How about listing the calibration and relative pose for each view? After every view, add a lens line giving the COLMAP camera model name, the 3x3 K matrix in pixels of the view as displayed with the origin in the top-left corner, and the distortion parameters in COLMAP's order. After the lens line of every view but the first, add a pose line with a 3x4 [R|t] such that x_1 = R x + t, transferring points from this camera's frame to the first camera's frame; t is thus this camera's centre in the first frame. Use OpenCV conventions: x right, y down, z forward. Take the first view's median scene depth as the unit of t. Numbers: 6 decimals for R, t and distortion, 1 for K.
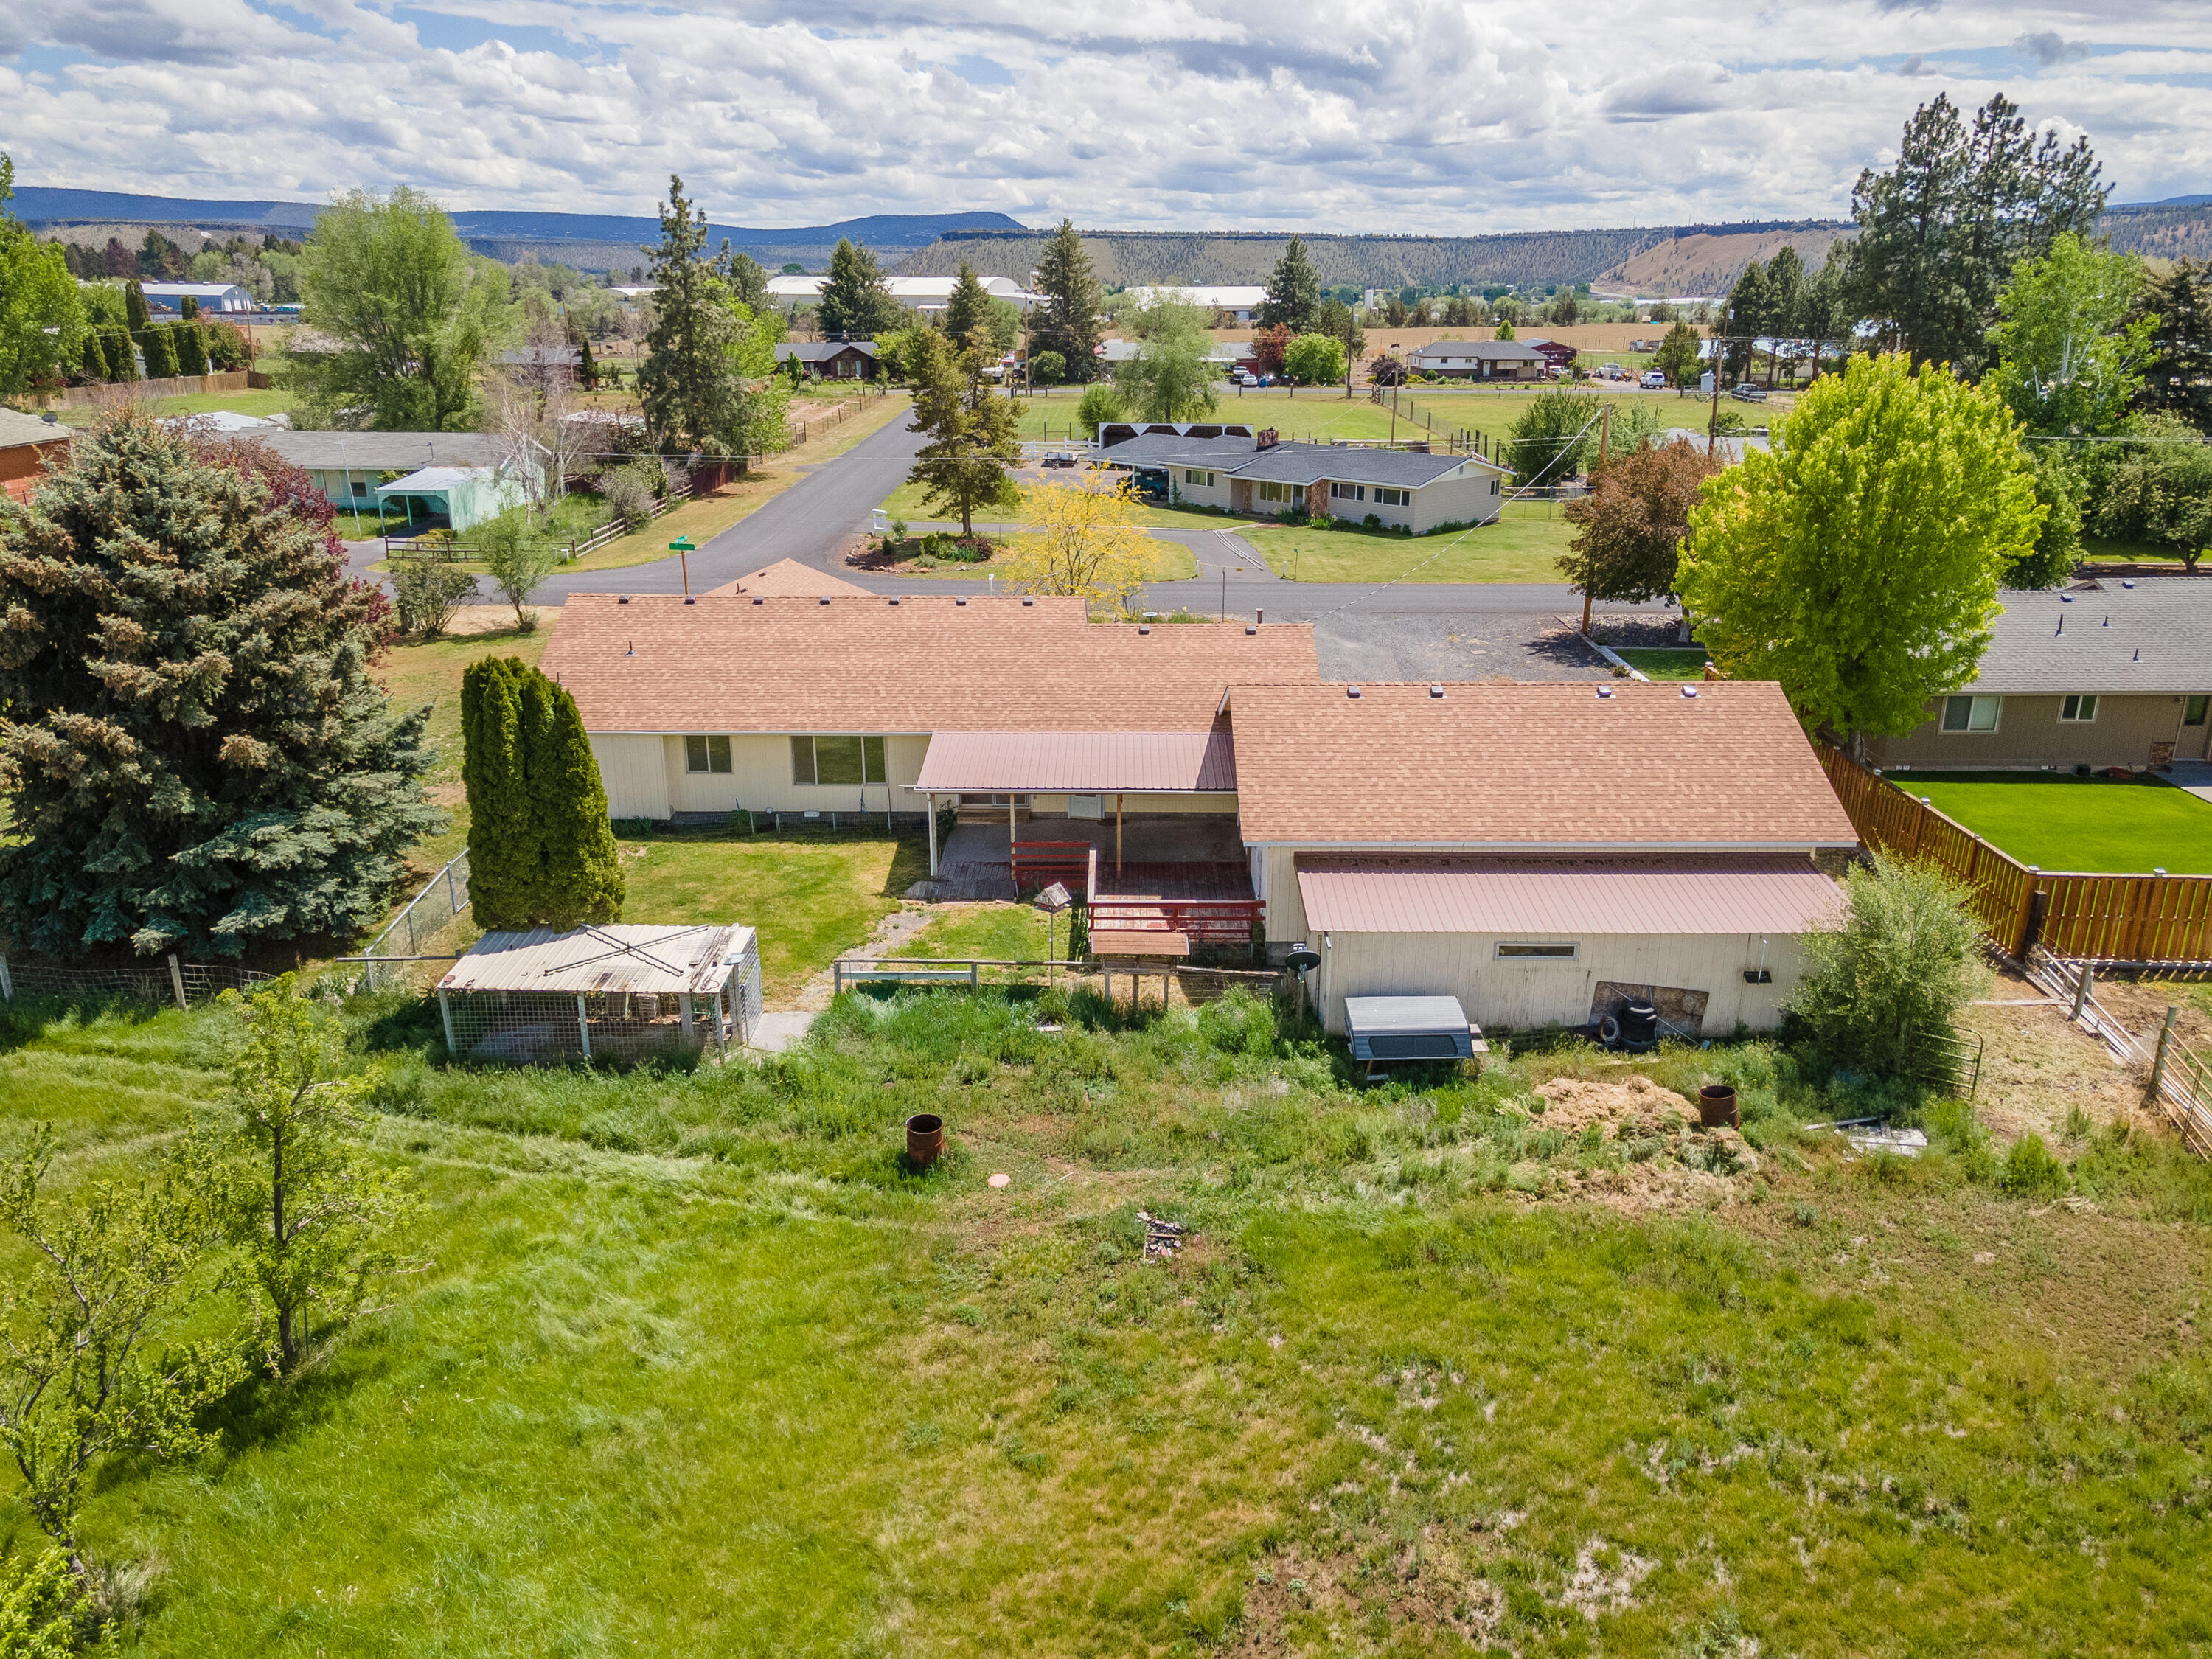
lens RADIAL K [[1616.3, 0, 1112.0], [0, 1616.3, 818.9], [0, 0, 1]] dist [0.025607, 0.030776]
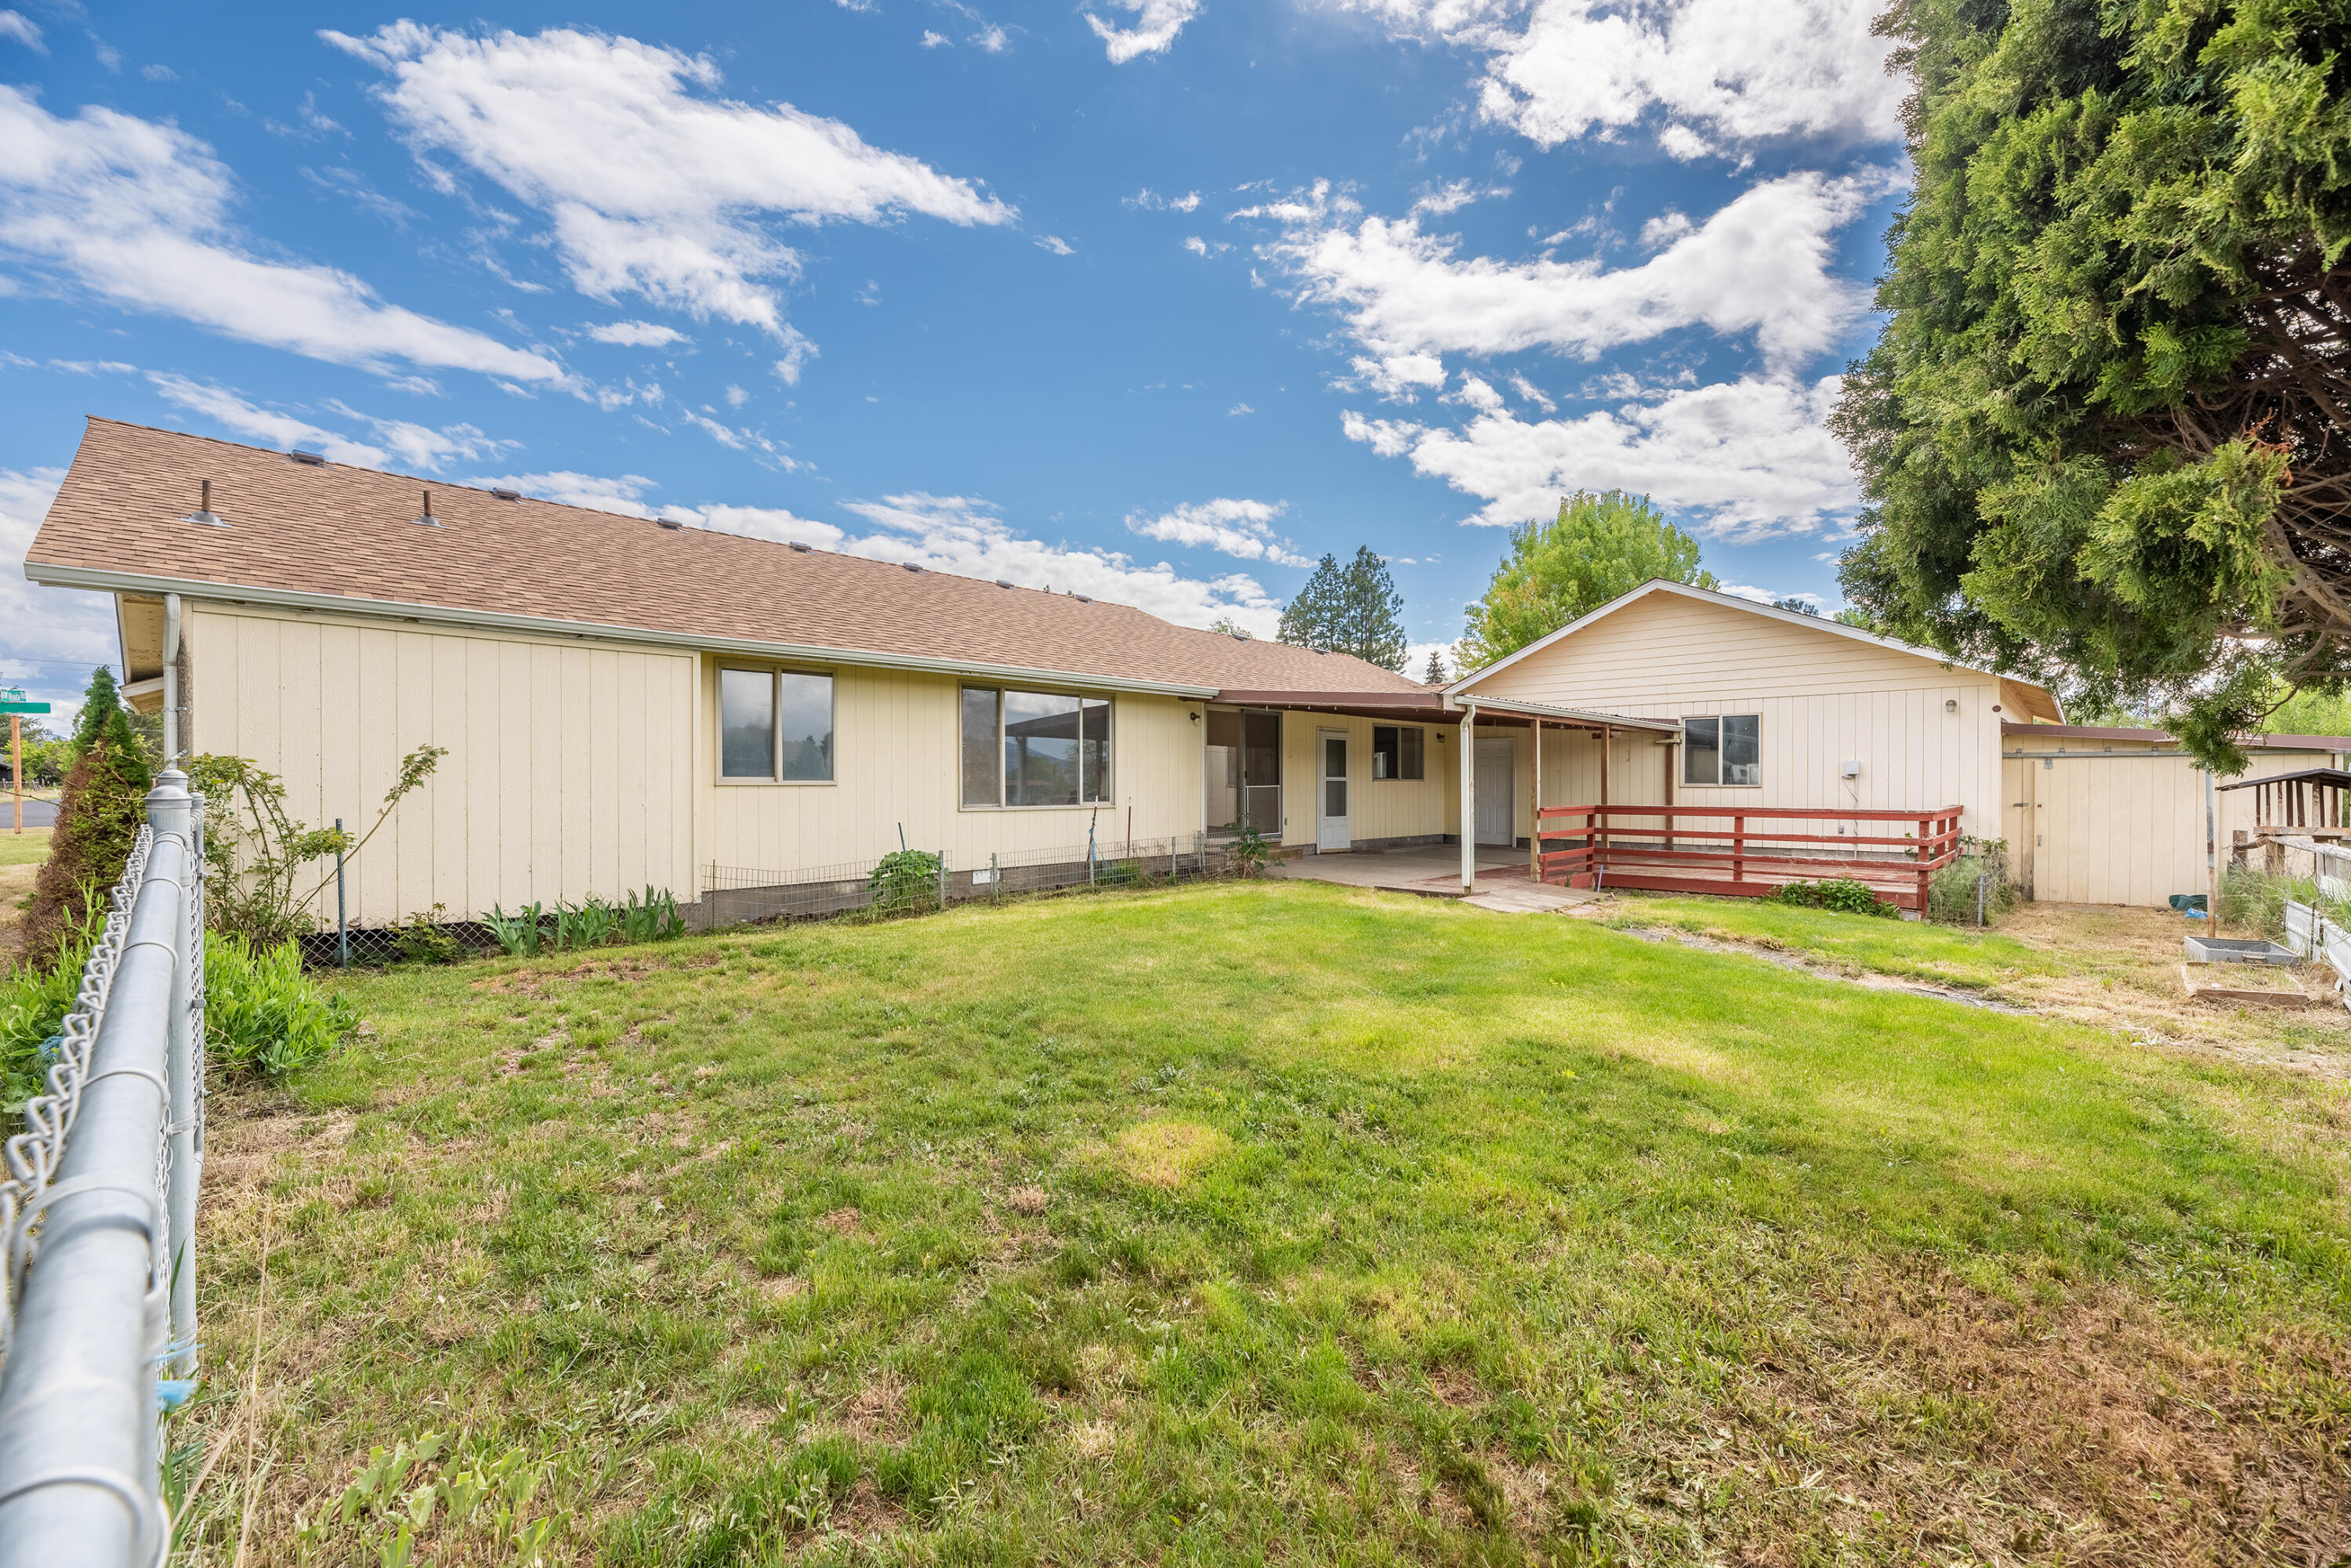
lens RADIAL K [[939.6, 0, 1162.8], [0, 939.6, 789.9], [0, 0, 1]] dist [0.000459, -0.000074]
pose [[0.700600, -0.006081, 0.713528, -0.136043], [0.228314, 0.949304, -0.216088, 0.017324], [-0.676042, 0.314300, 0.666471, 0.308234]]
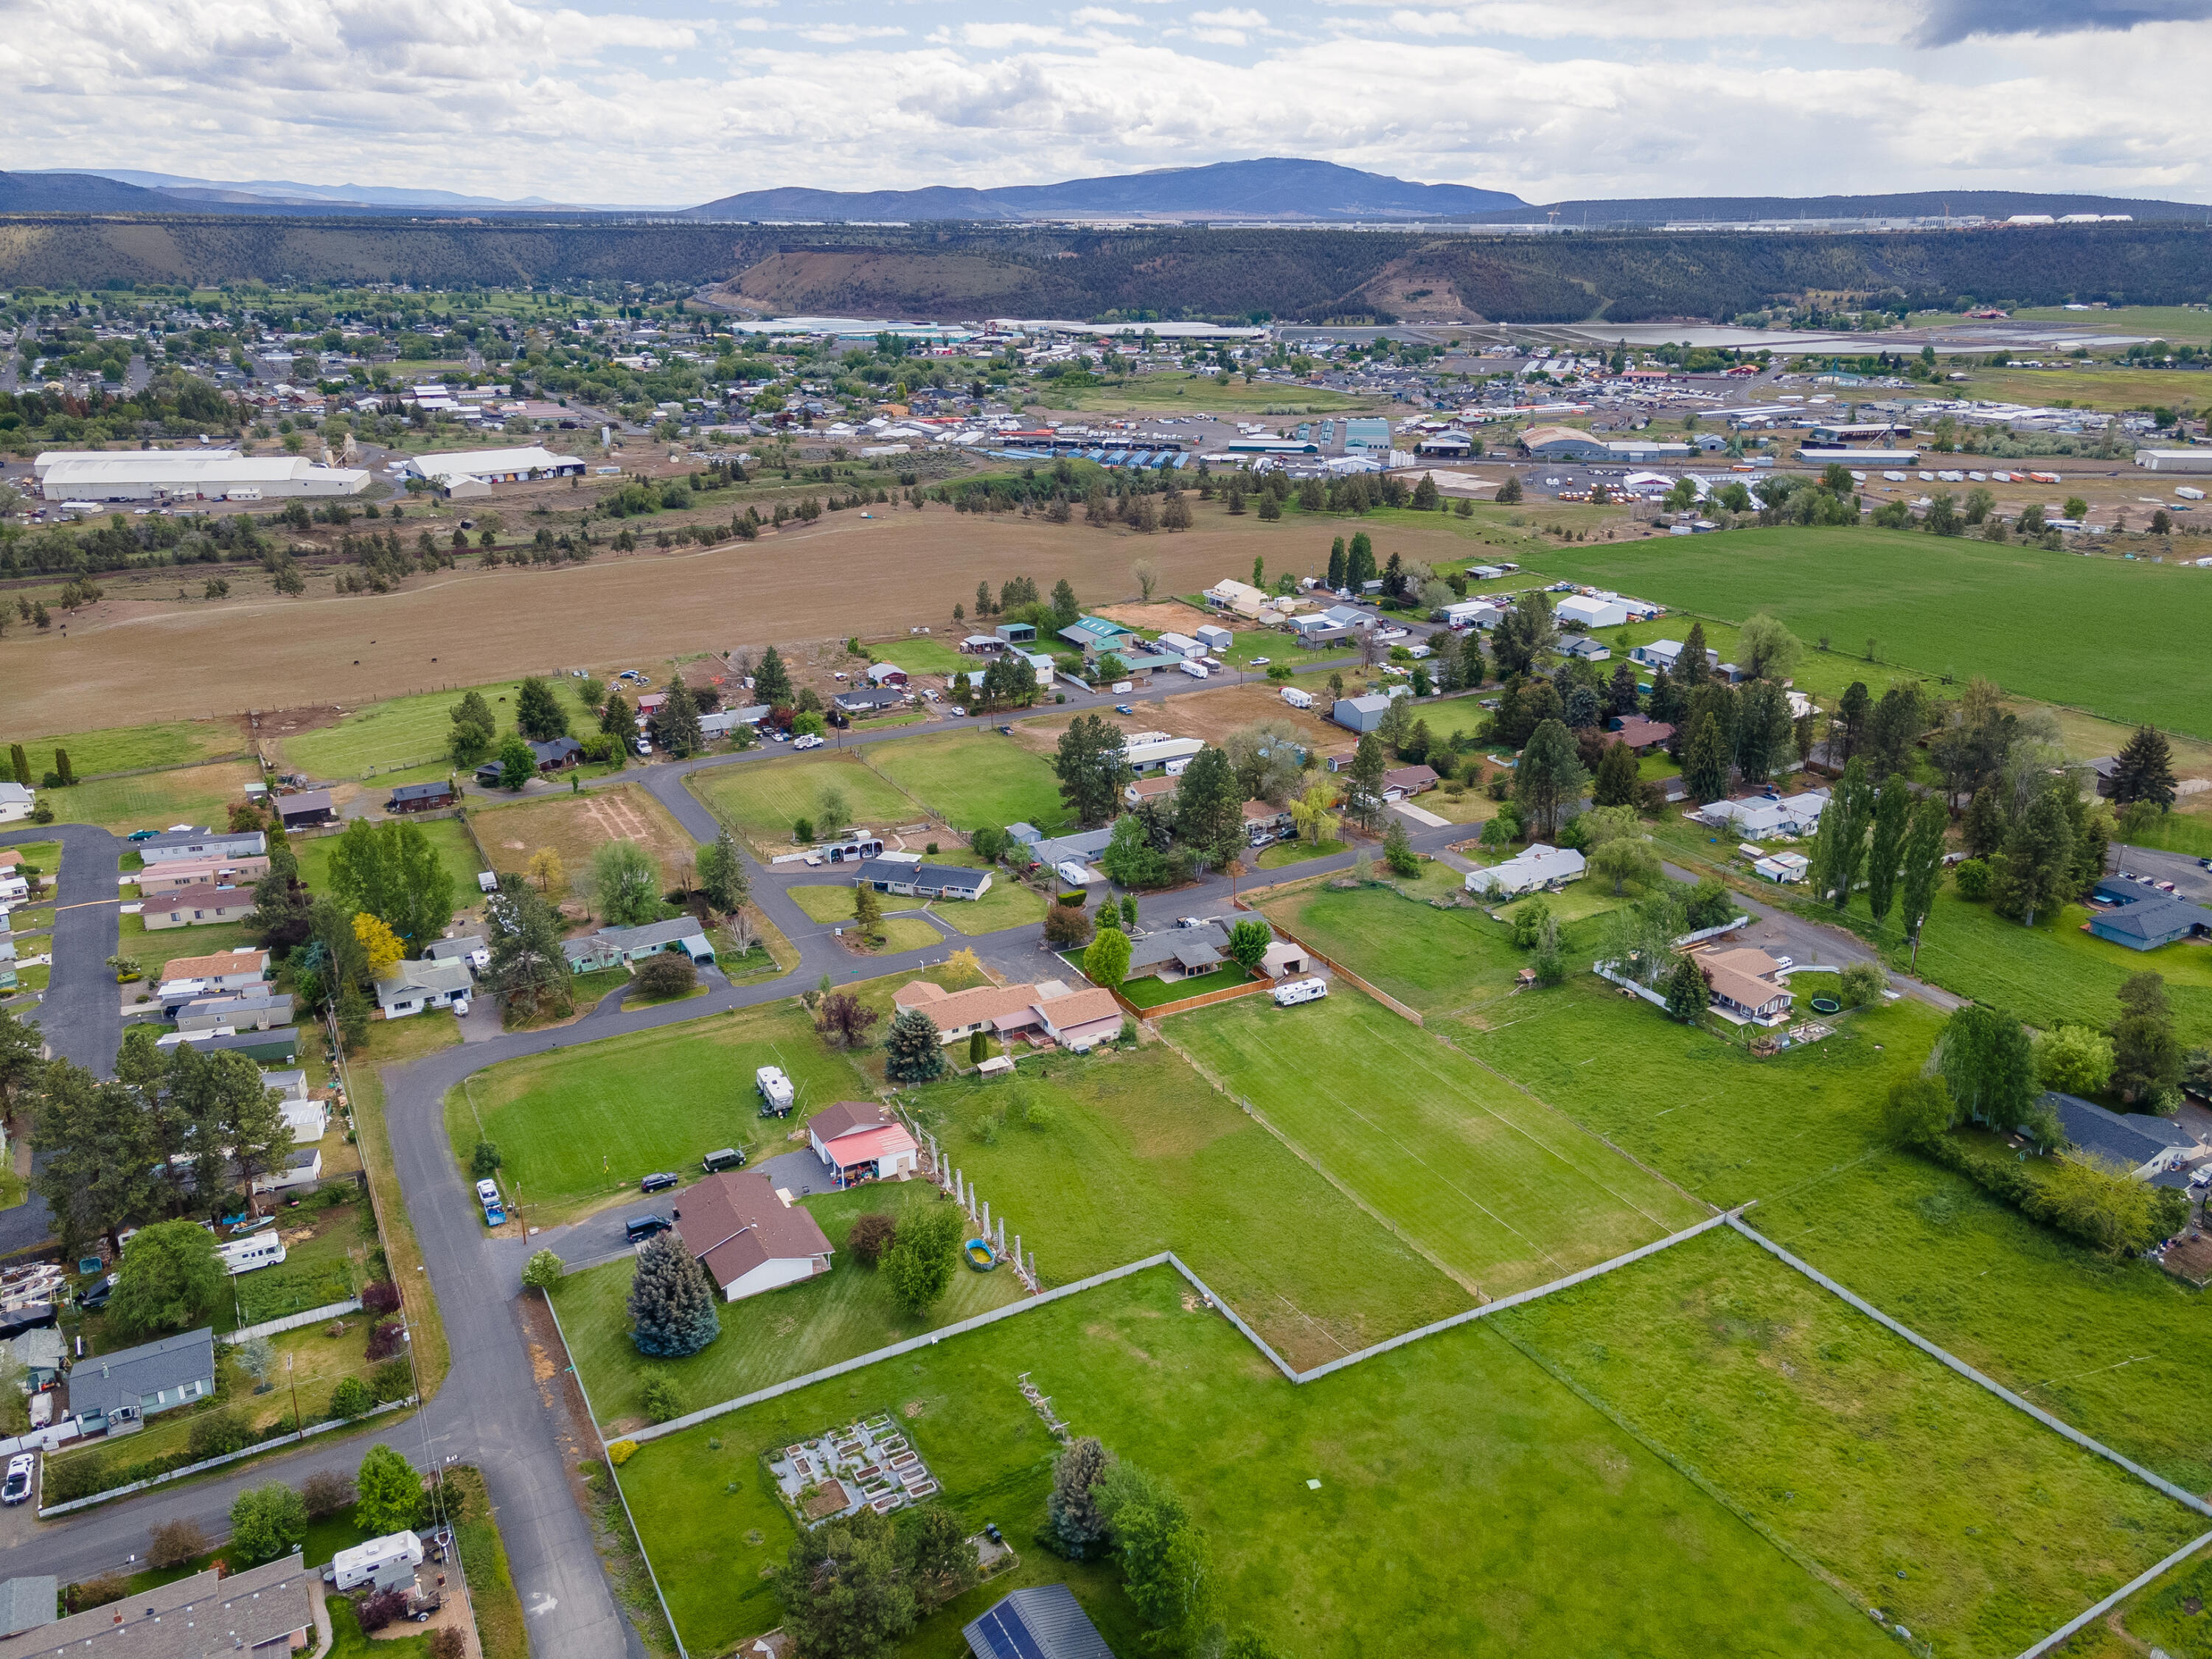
lens RADIAL K [[1616.3, 0, 1112.0], [0, 1616.3, 818.9], [0, 0, 1]] dist [0.025607, 0.030776]
pose [[0.867191, -0.172357, 0.467197, -0.978316], [0.156997, 0.984974, 0.071964, -0.468411], [-0.472580, 0.010942, 0.881220, -1.870876]]
